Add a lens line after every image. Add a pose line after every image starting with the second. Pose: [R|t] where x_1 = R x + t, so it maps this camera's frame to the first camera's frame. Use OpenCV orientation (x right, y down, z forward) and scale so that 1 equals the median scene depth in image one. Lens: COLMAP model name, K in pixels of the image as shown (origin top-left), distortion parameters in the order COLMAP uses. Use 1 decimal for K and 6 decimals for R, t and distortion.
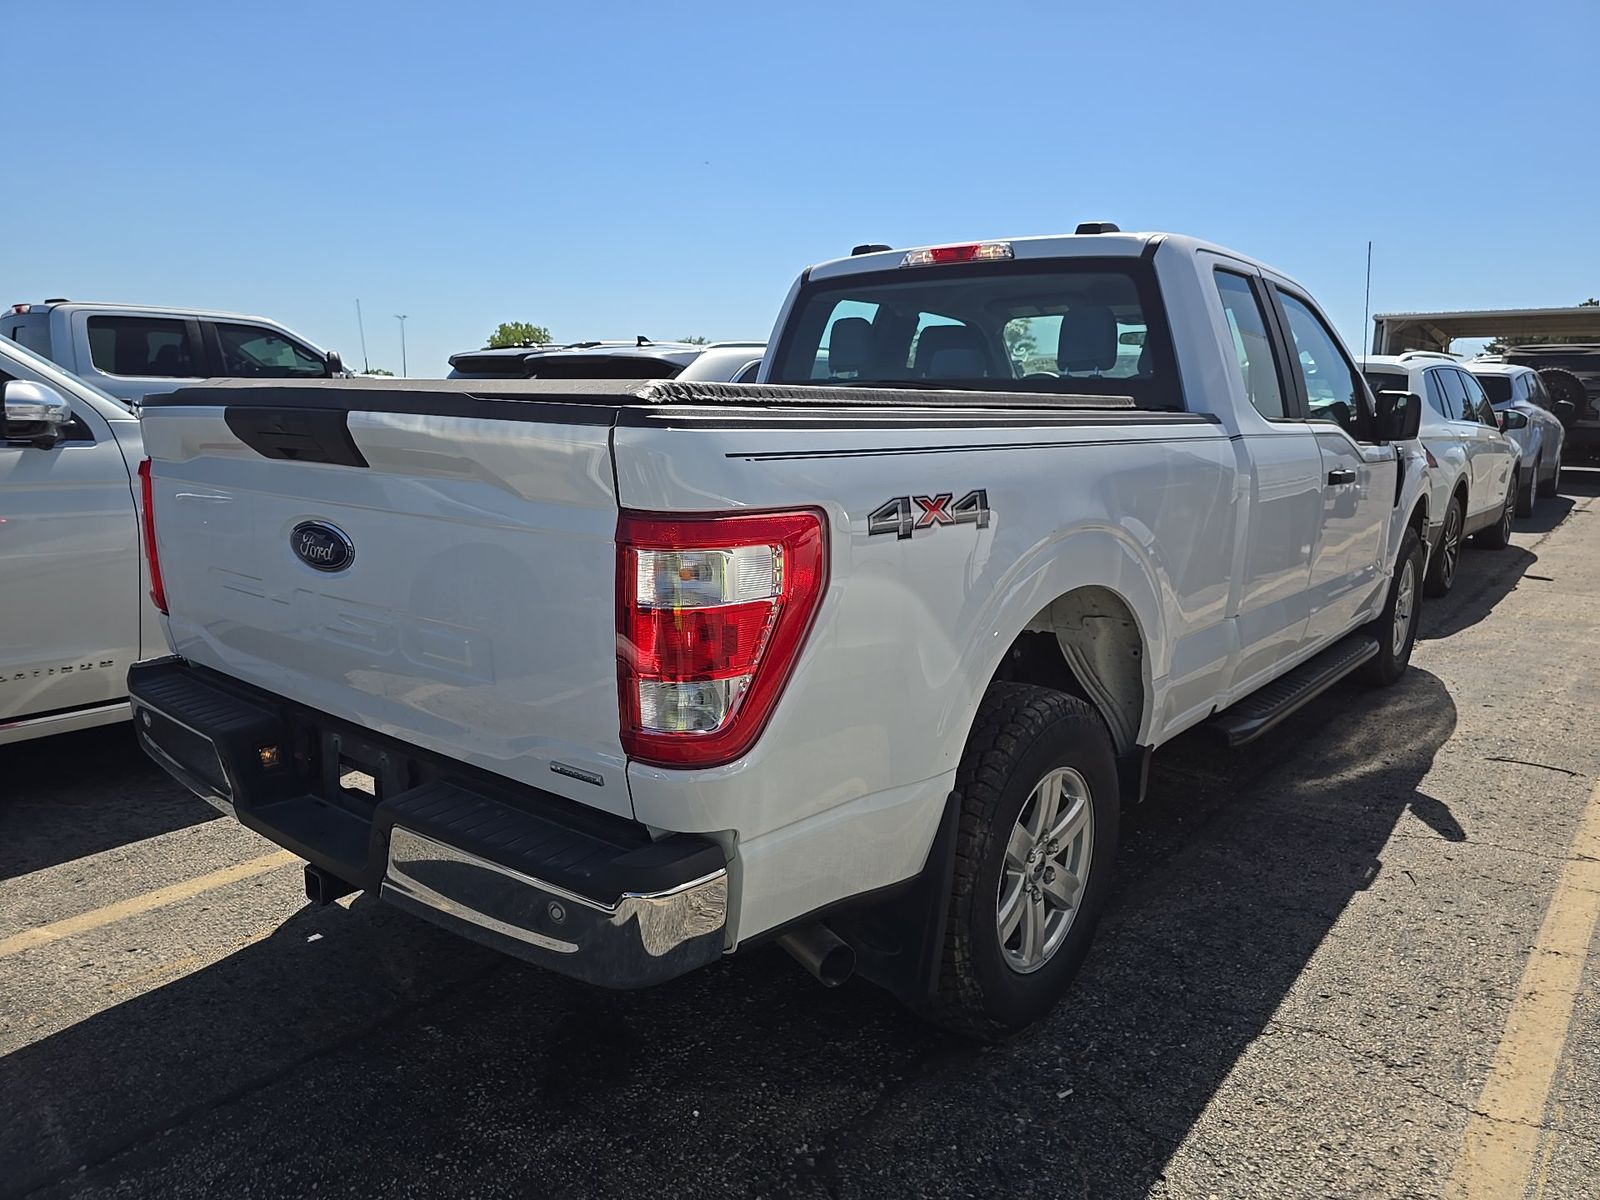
lens RADIAL K [[1095.4, 0, 820.7], [0, 1095.4, 572.8], [0, 0, 1]] dist [0.055056, -0.060983]
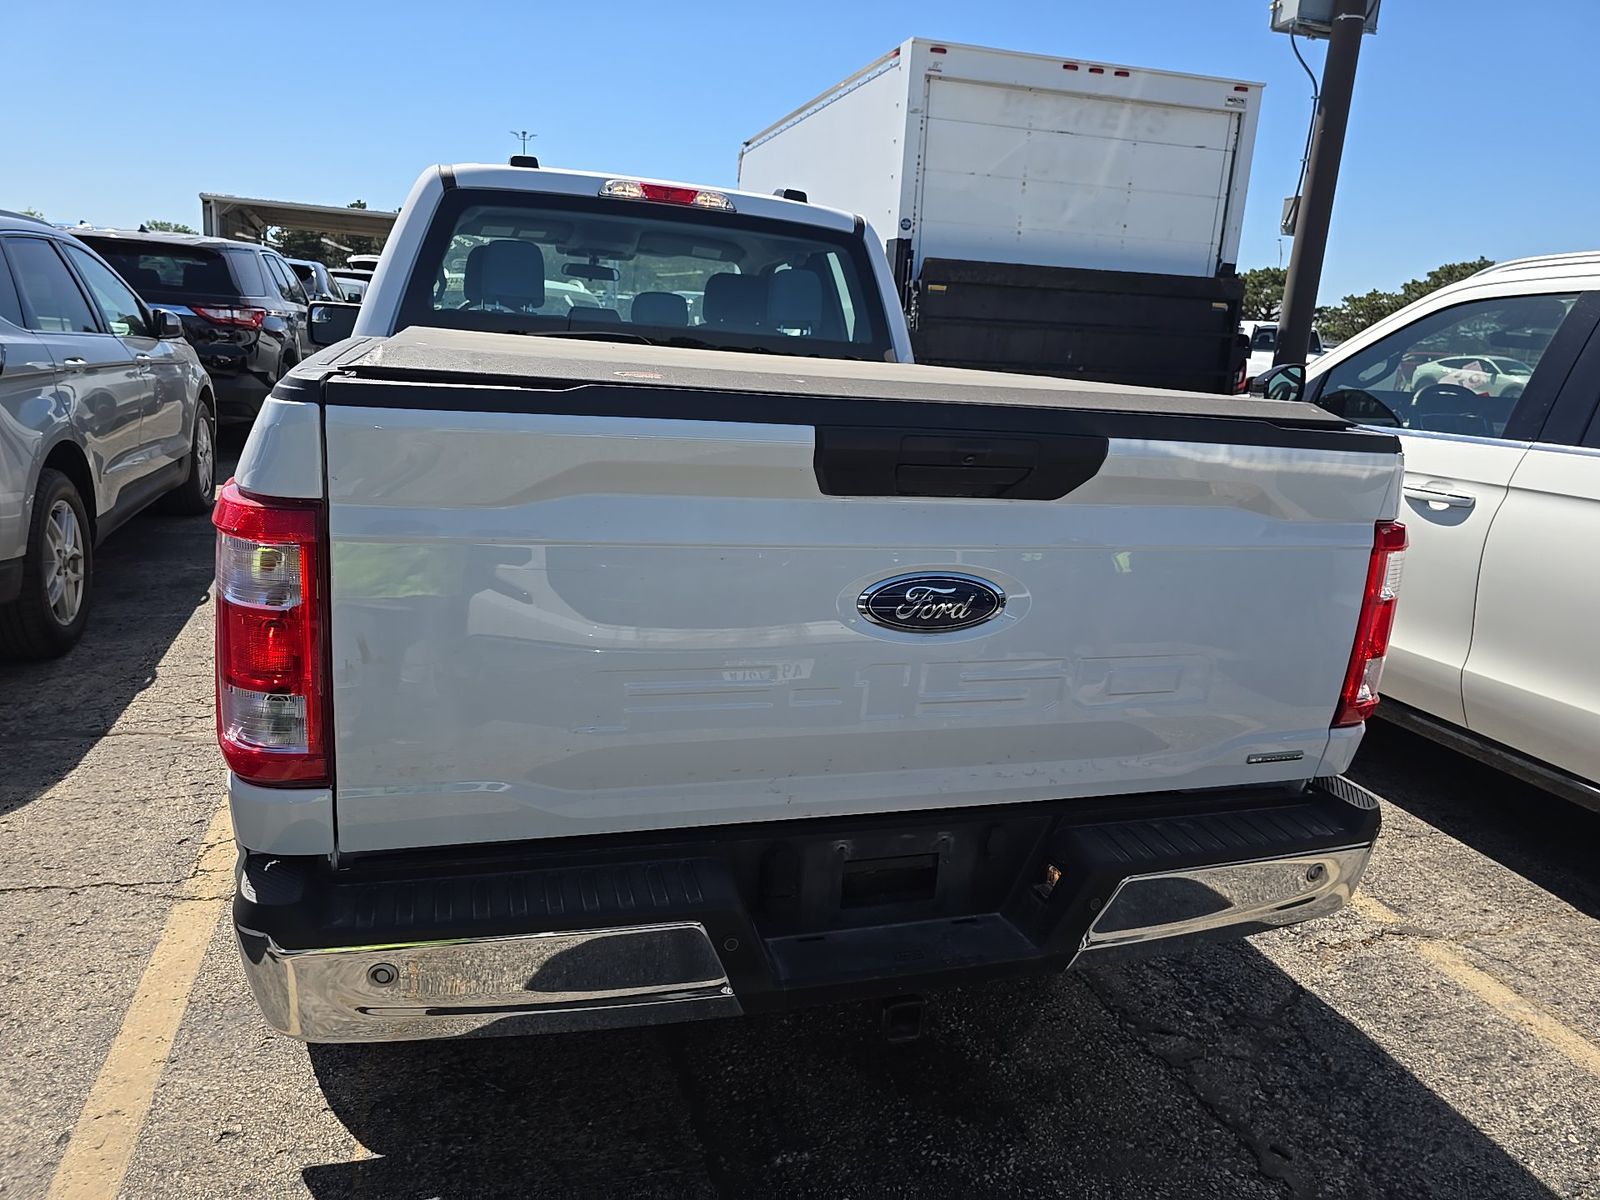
lens RADIAL K [[1095.4, 0, 820.7], [0, 1095.4, 572.8], [0, 0, 1]] dist [0.055056, -0.060983]
pose [[0.538154, -0.151682, 0.829086, -0.657594], [0.065608, 0.988227, 0.138211, -0.091196], [-0.840289, -0.019984, 0.541770, 0.373513]]
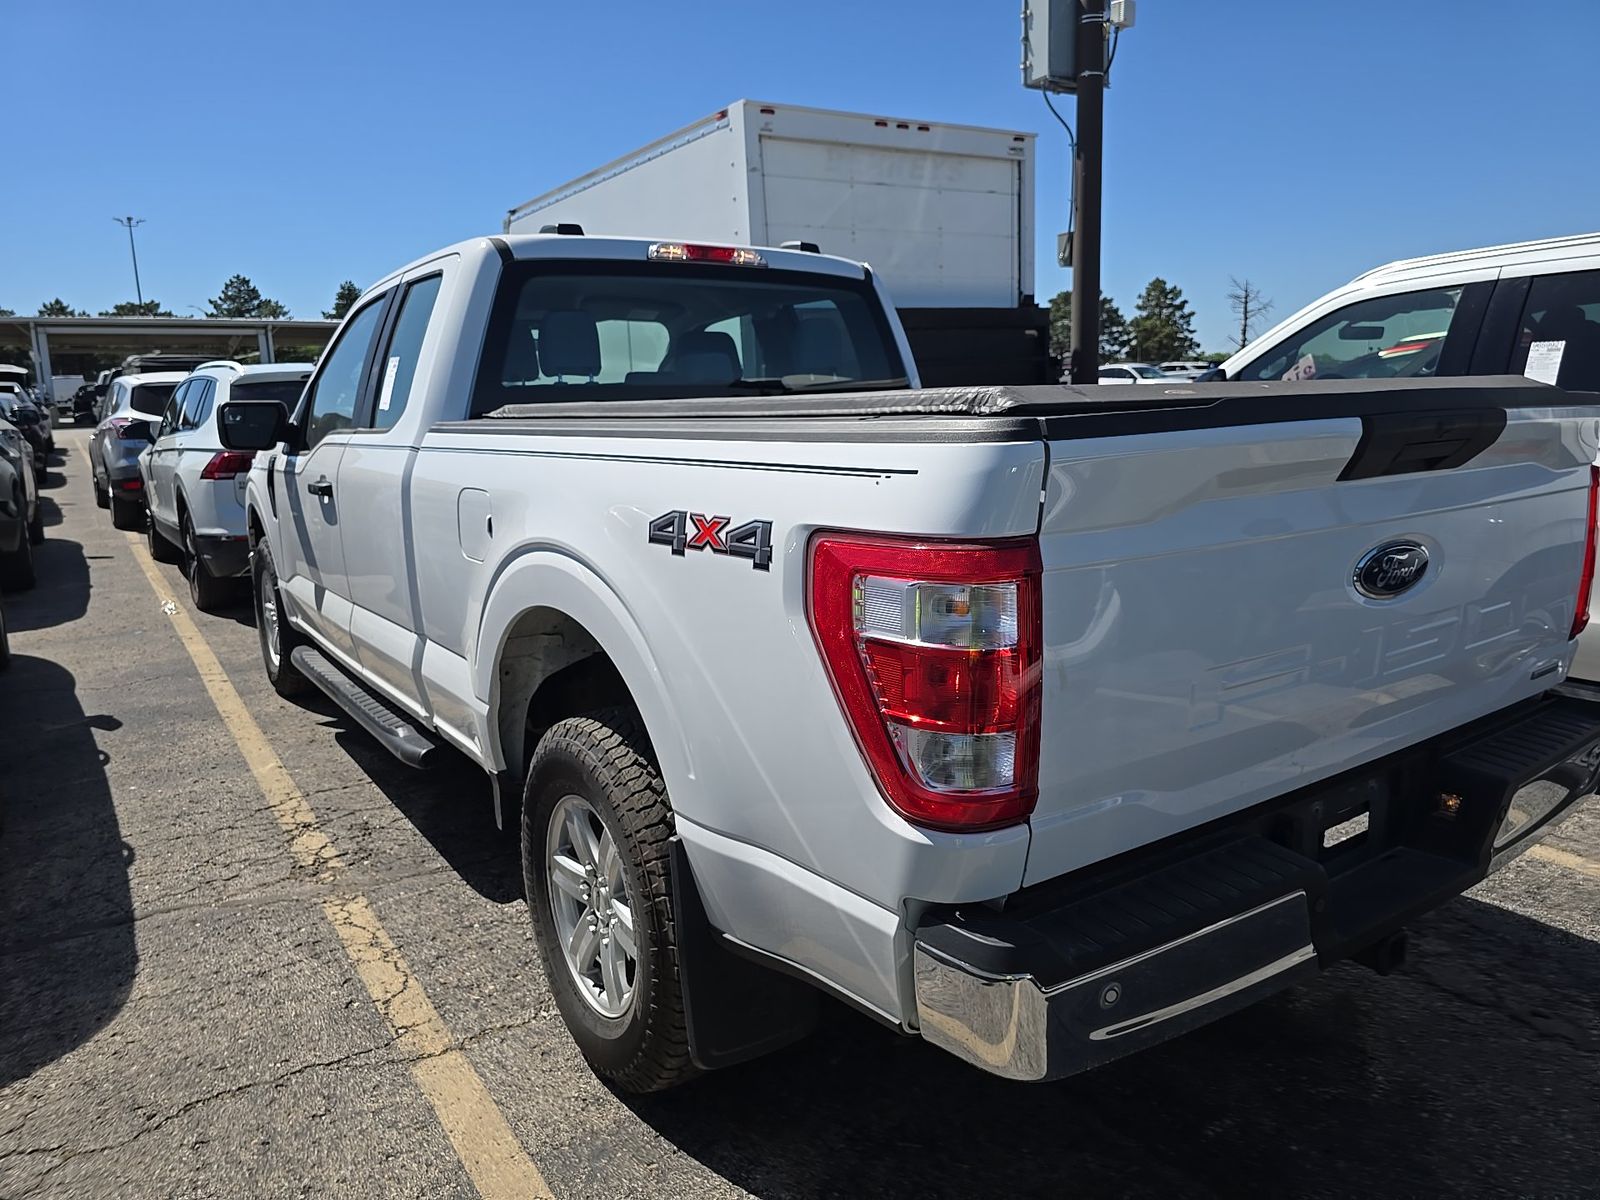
lens RADIAL K [[1095.4, 0, 820.7], [0, 1095.4, 572.8], [0, 0, 1]] dist [0.055056, -0.060983]
pose [[0.274586, -0.169031, 0.946589, -0.814447], [0.177718, 0.976389, 0.122800, -0.121395], [-0.944997, 0.134507, 0.298143, 0.672774]]
